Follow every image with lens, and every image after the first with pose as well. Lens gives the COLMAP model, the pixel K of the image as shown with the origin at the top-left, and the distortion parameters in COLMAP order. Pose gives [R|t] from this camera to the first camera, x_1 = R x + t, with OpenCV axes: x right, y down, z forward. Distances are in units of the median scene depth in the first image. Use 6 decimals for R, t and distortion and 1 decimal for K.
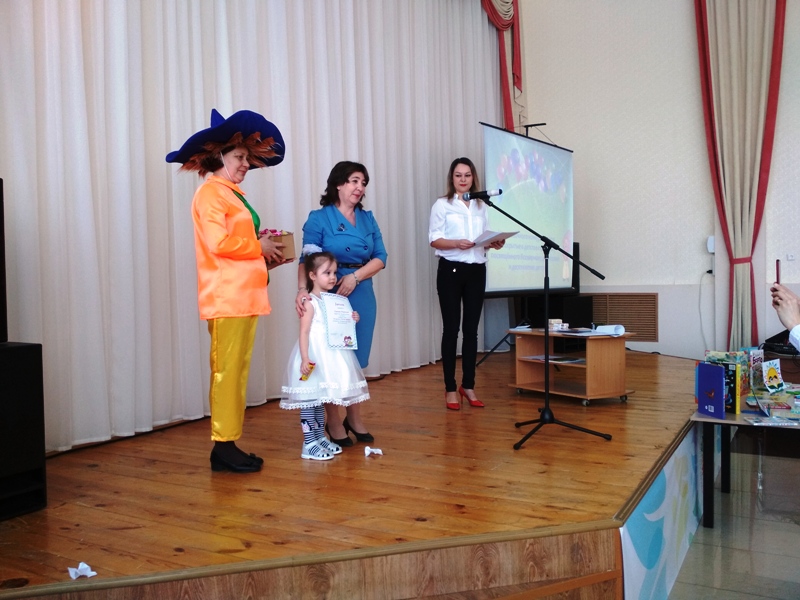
lens RADIAL K [[624.8, 0, 400.0], [0, 624.8, 300.0], [0, 0, 1]] dist [0.111501, 0.000978]
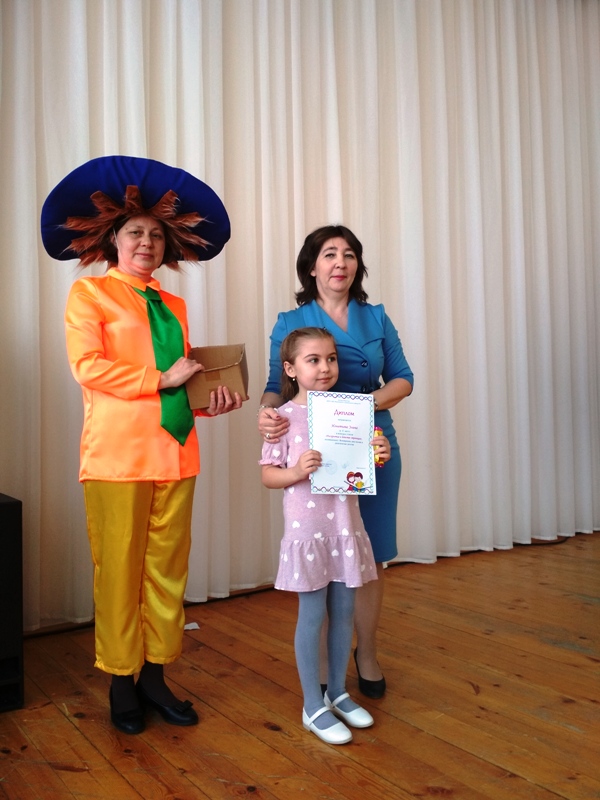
lens RADIAL K [[624.8, 0, 300.0], [0, 624.8, 400.0], [0, 0, 1]] dist [0.111501, 0.000978]
pose [[0.897094, -0.033717, -0.440551, 0.154937], [0.004725, 0.997759, -0.066739, -0.009831], [0.441814, 0.057789, 0.895243, 0.438732]]
